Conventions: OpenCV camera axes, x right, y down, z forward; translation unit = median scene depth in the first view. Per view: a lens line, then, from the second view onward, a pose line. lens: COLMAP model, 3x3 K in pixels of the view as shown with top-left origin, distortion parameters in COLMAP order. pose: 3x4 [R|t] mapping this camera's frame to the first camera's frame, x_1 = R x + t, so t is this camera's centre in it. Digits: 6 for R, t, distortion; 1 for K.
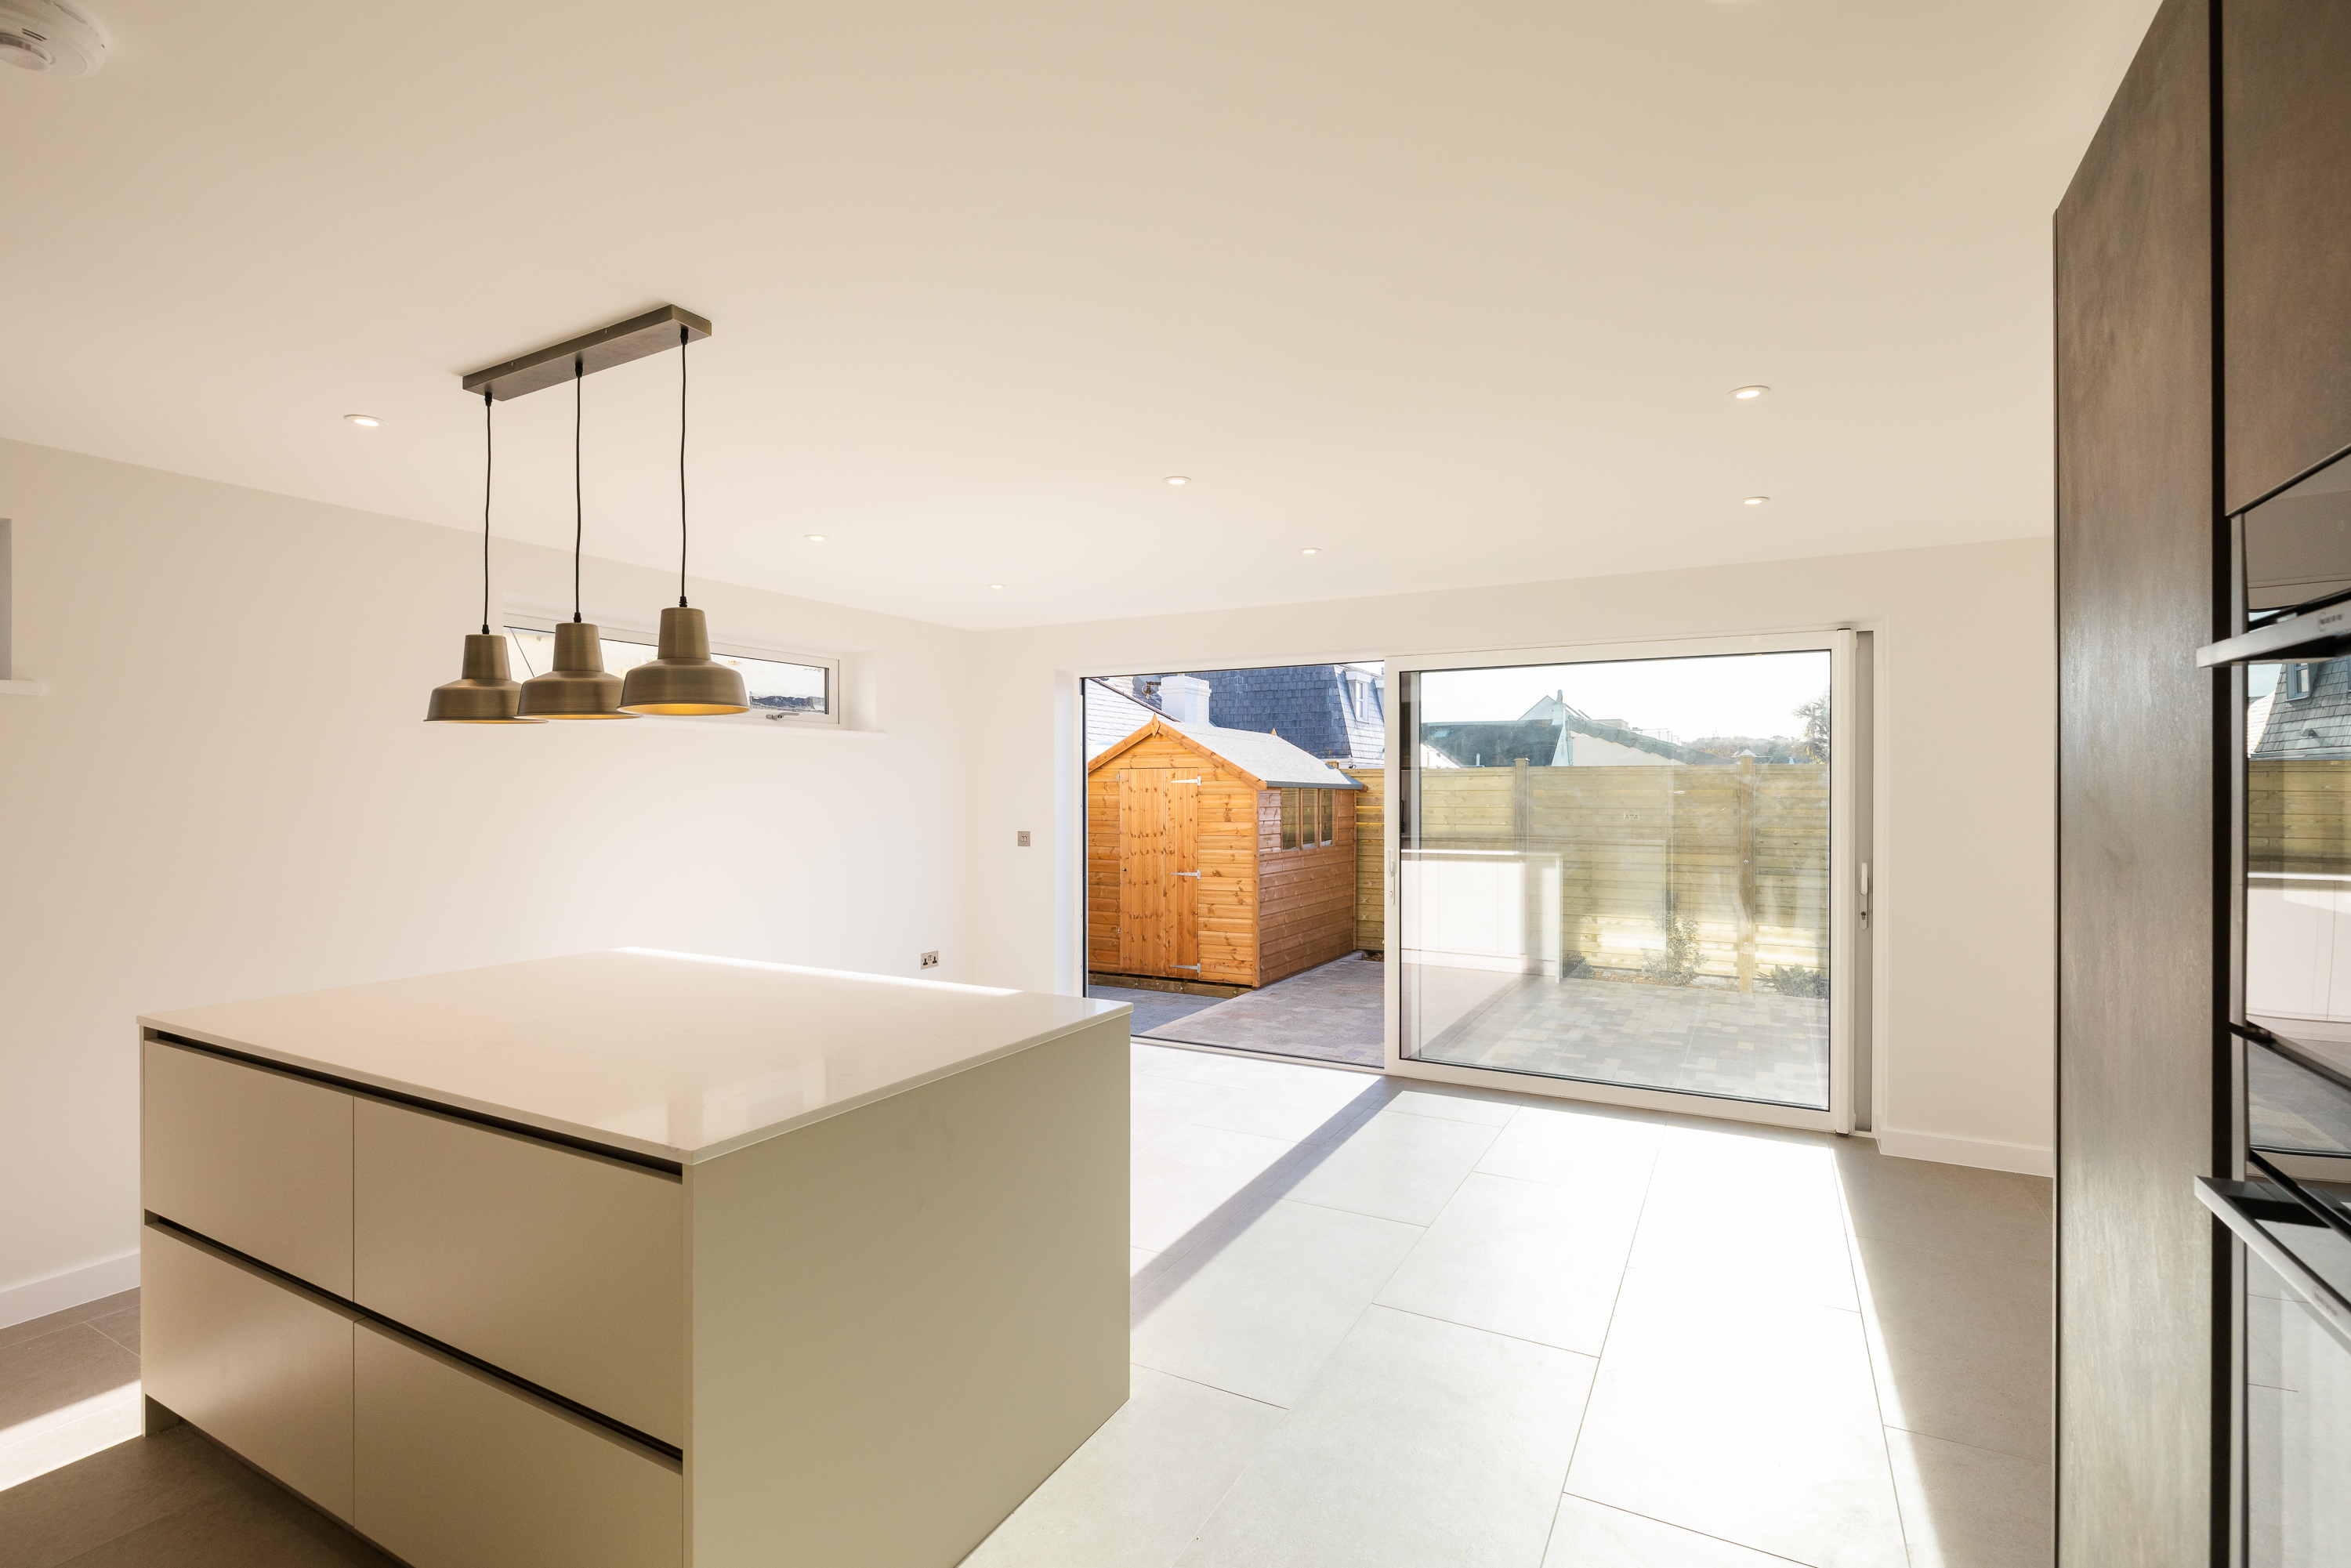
lens RADIAL K [[1092.7, 0, 1167.1], [0, 1092.7, 795.1], [0, 0, 1]] dist [-0.004843, 0.001716]
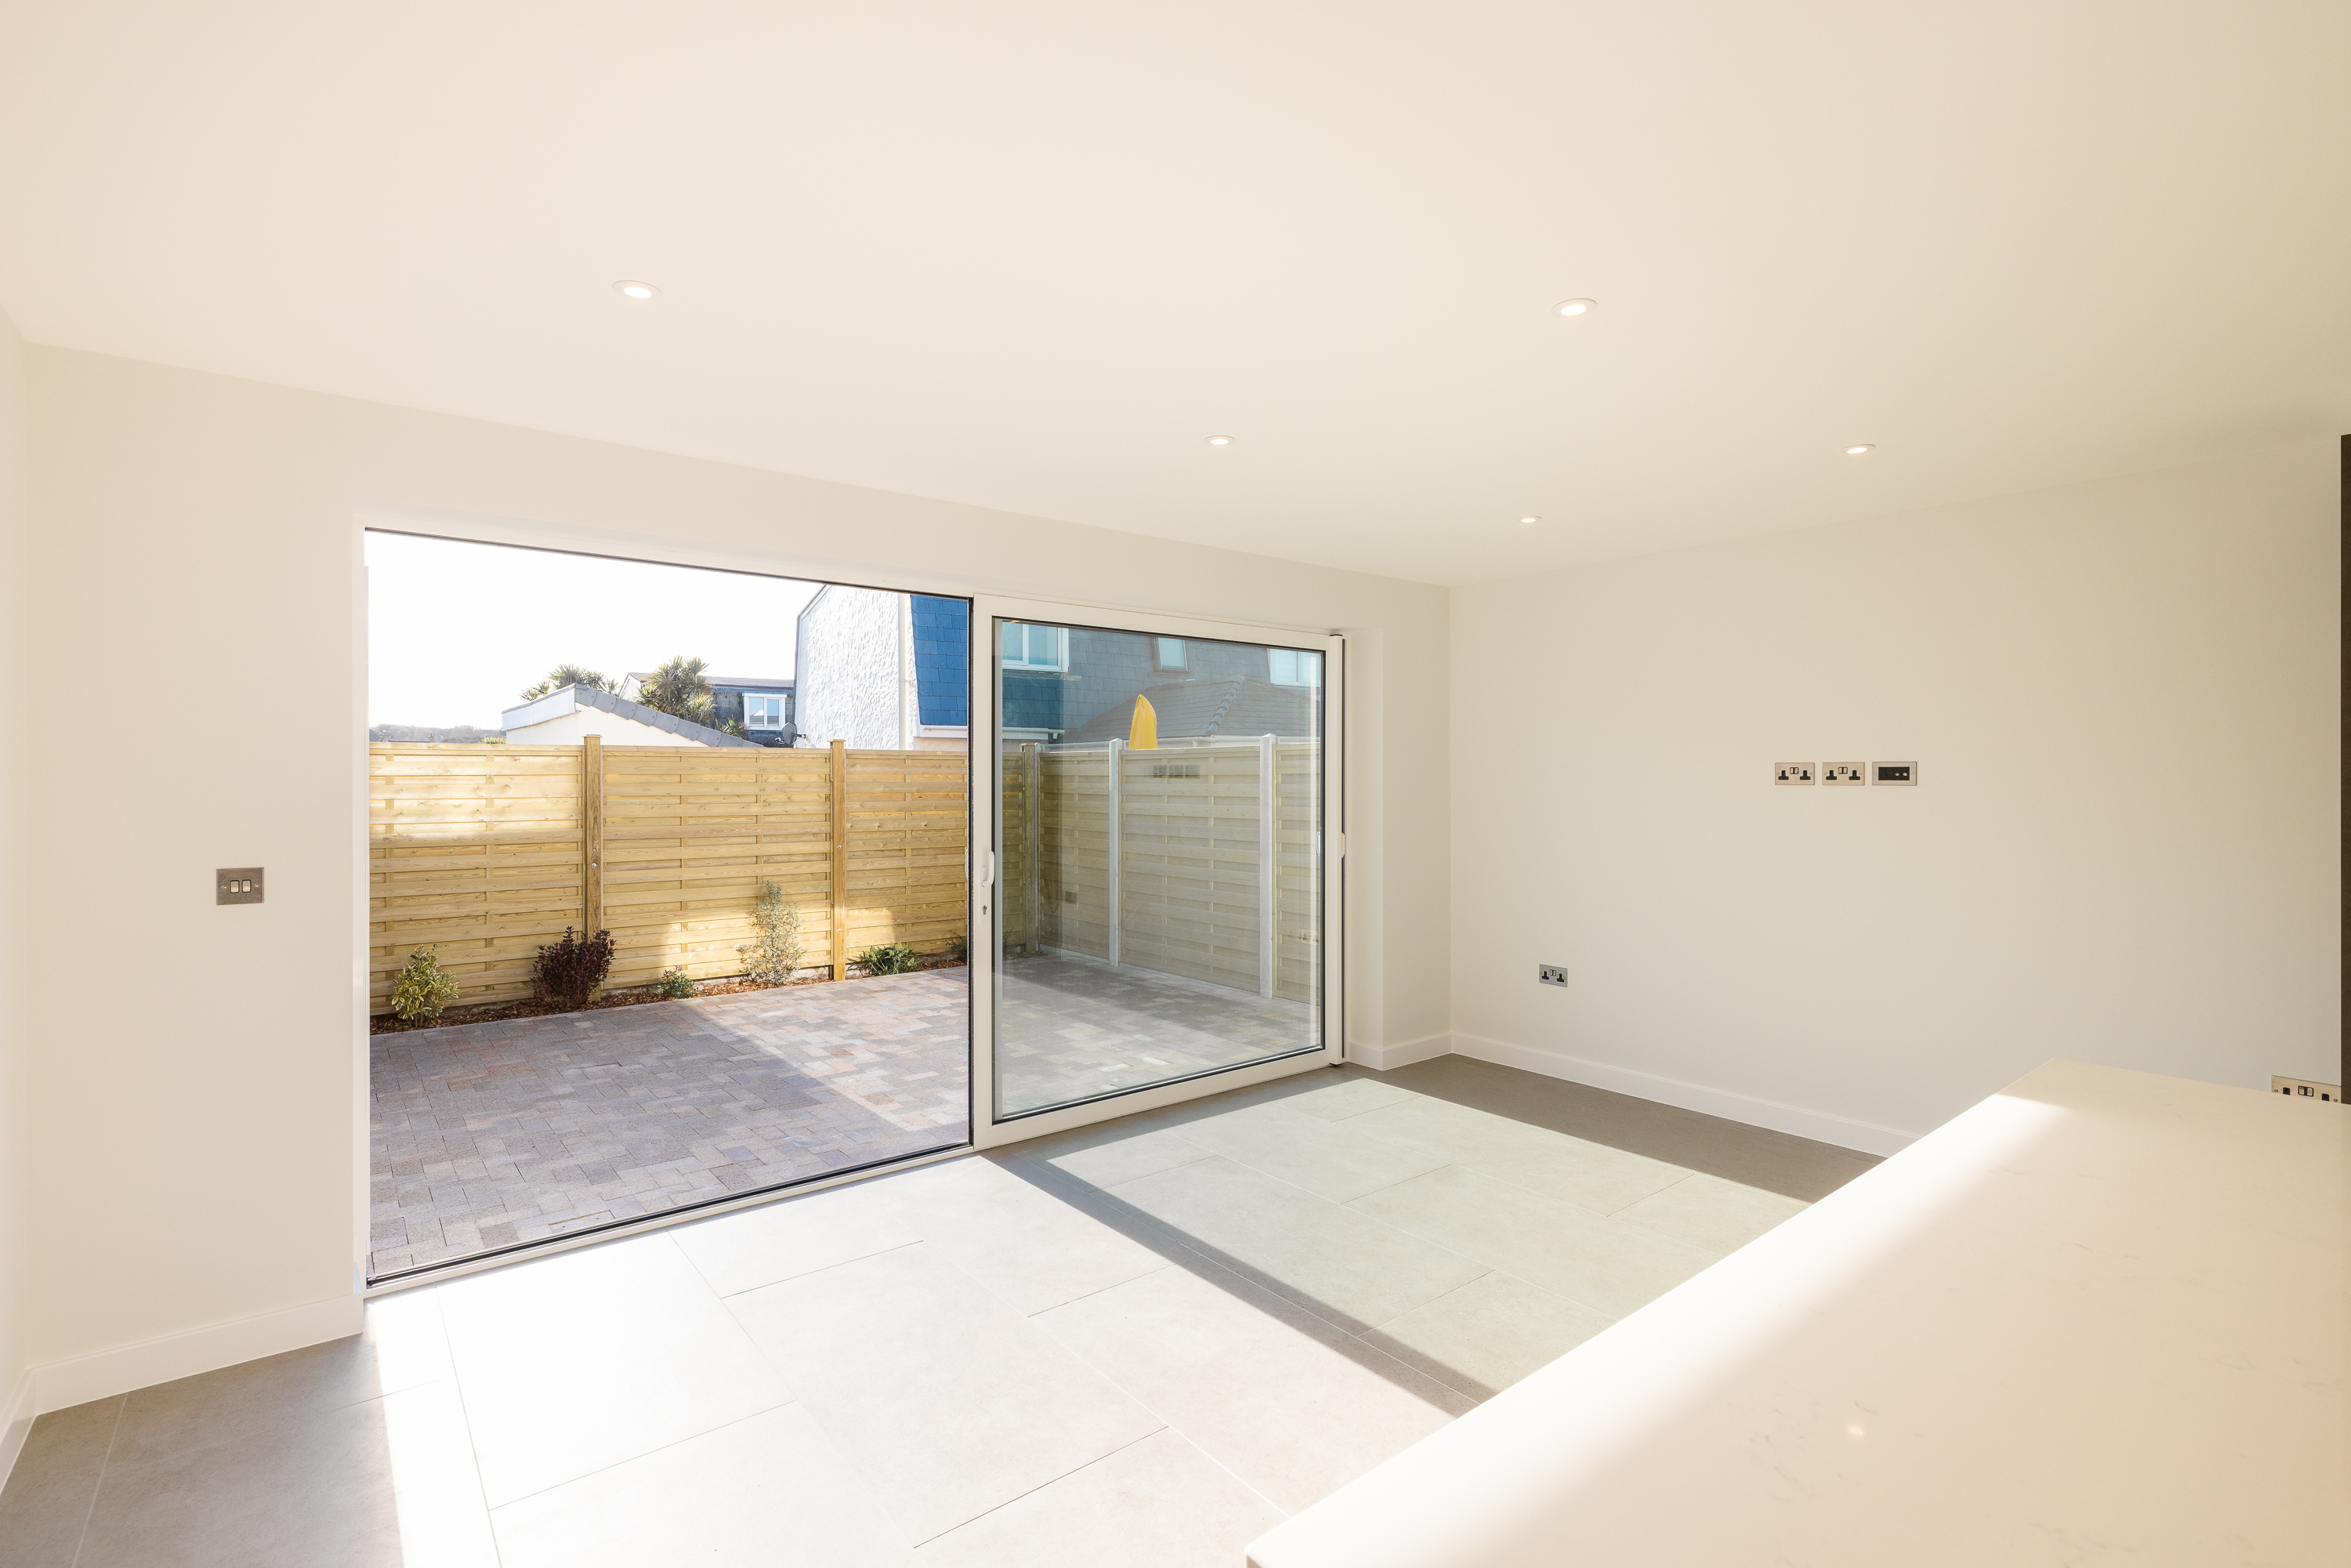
lens RADIAL K [[1092.7, 0, 1160.2], [0, 1092.7, 784.4], [0, 0, 1]] dist [-0.004843, 0.001716]
pose [[0.394858, -0.008507, 0.918703, -0.254242], [0.006461, 0.999958, 0.006482, 0.000525], [-0.918719, 0.003376, 0.394896, 0.344344]]
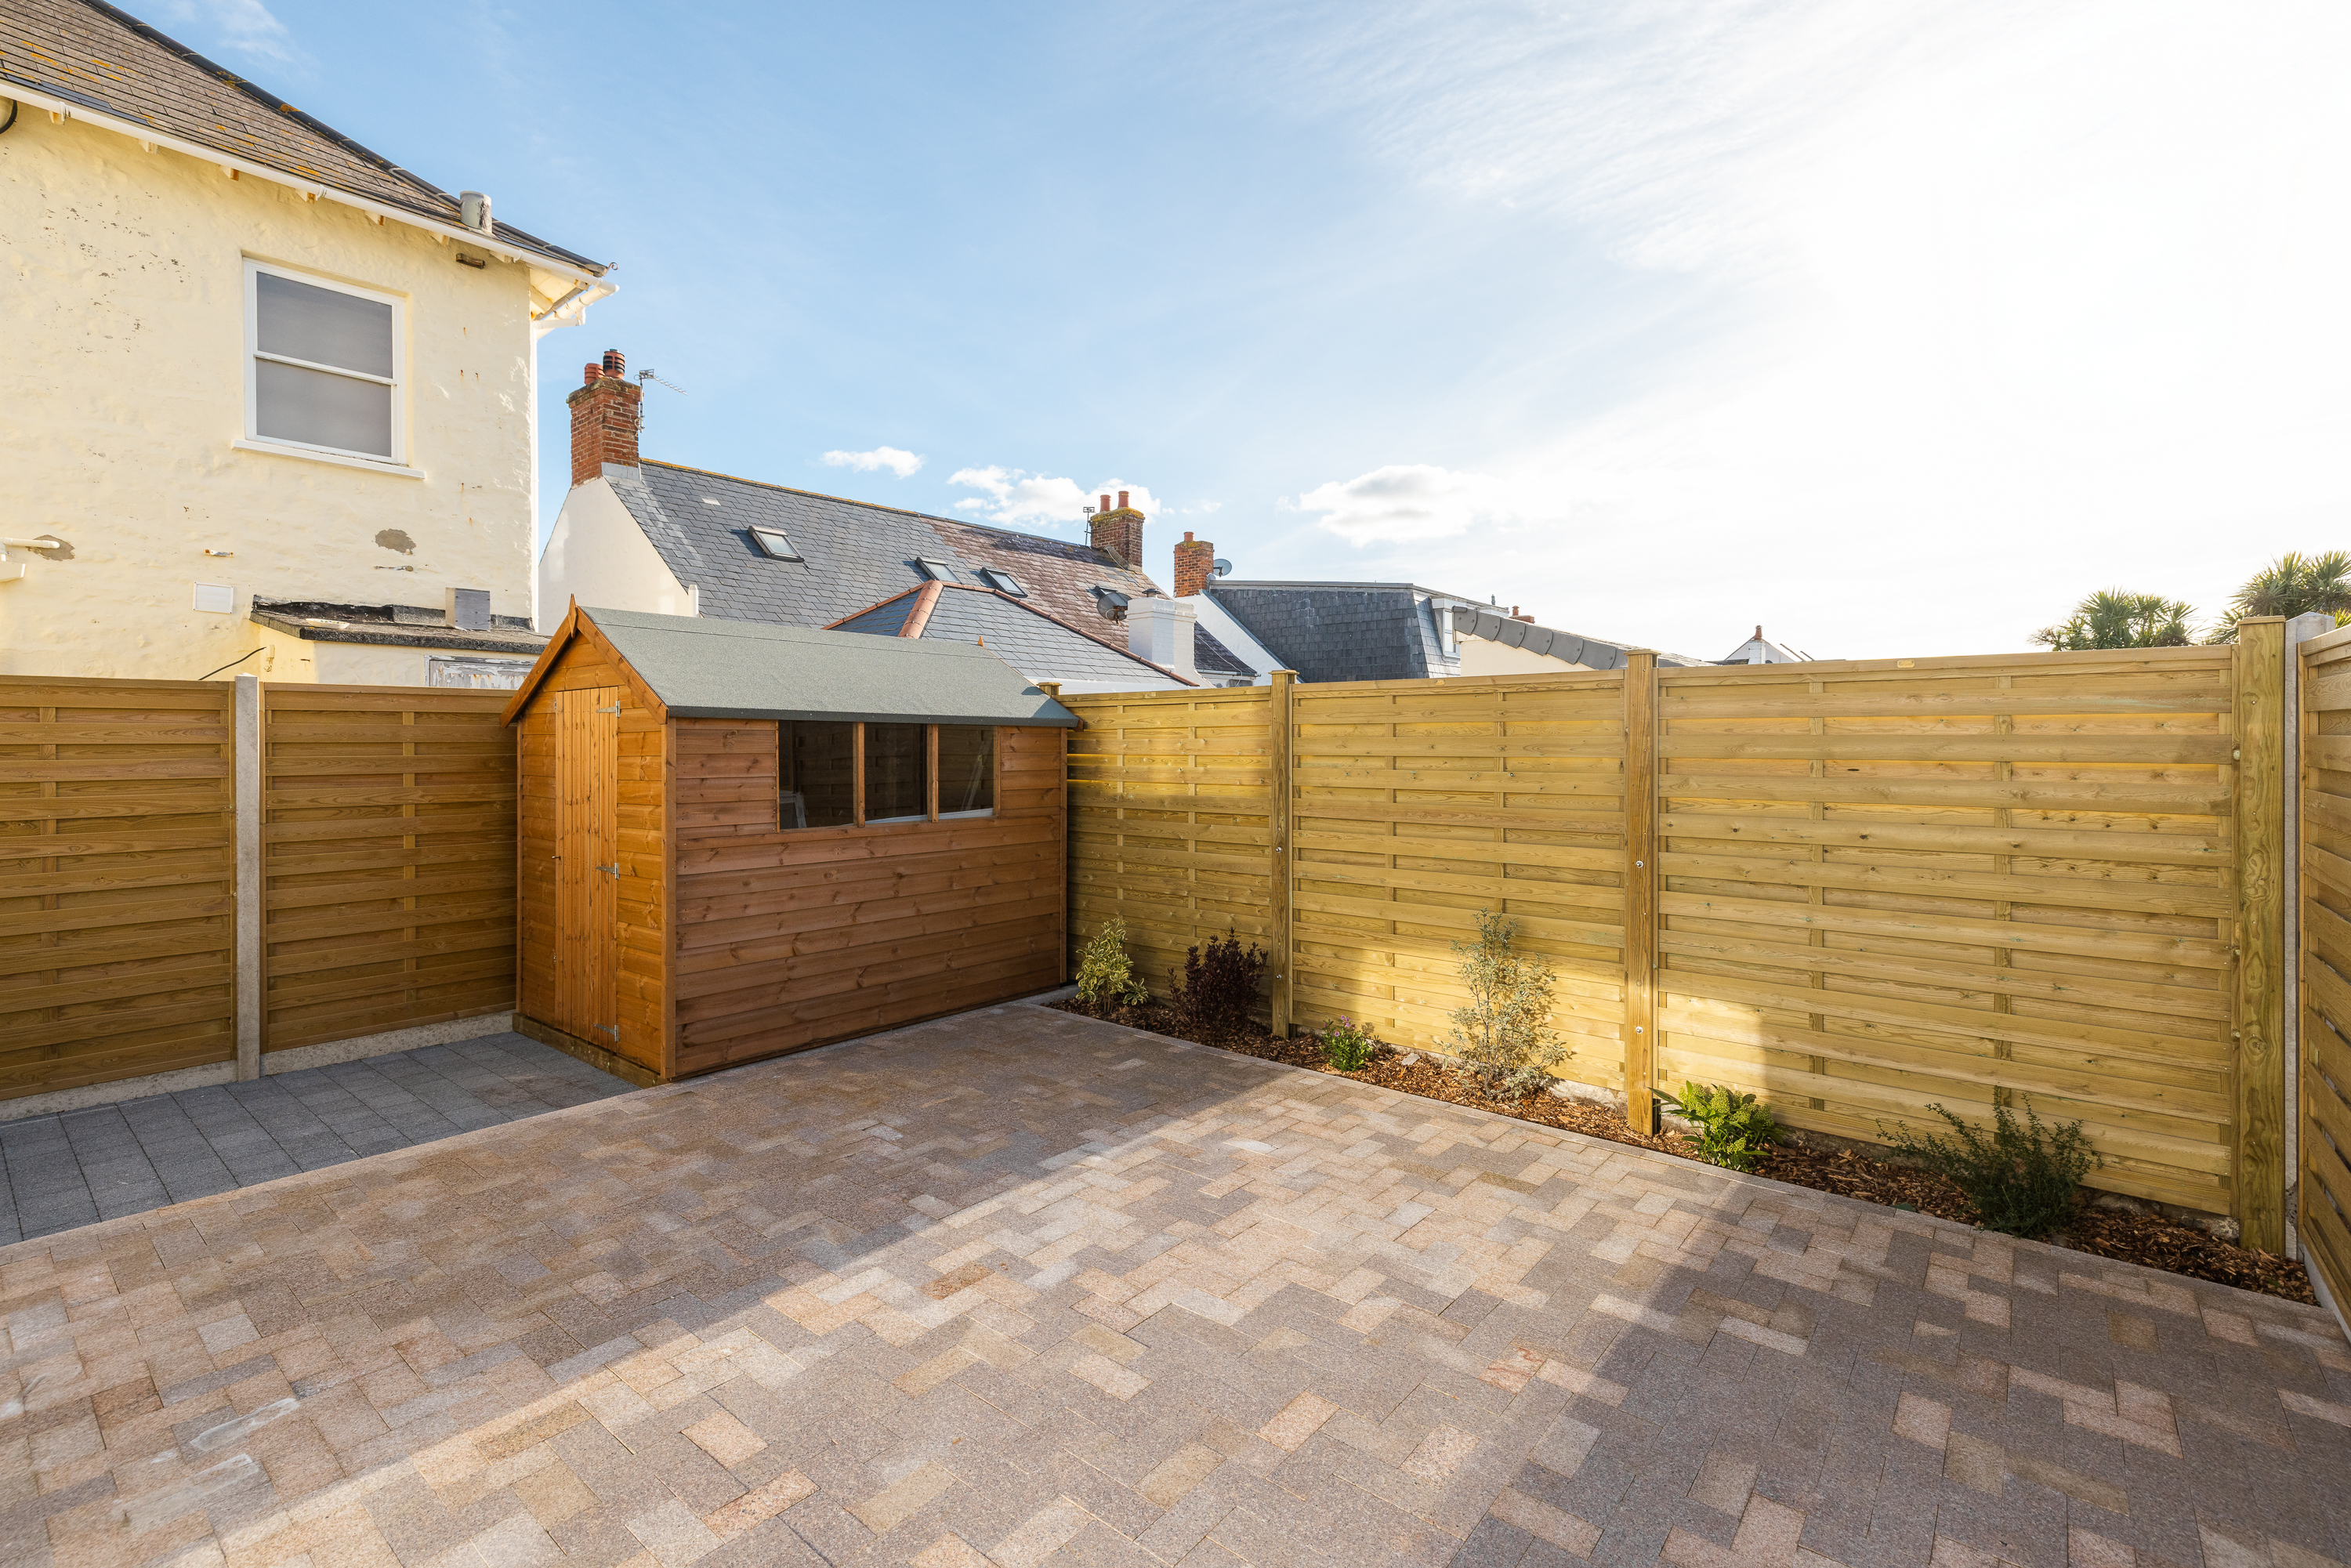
lens RADIAL K [[1043.3, 0, 1197.2], [0, 1043.3, 735.0], [0, 0, 1]] dist [0.001959, 0.001238]
pose [[0.983056, -0.004368, -0.183253, 0.415617], [0.002583, 0.999947, -0.009981, 0.006434], [0.183286, 0.009338, 0.983015, 0.491343]]
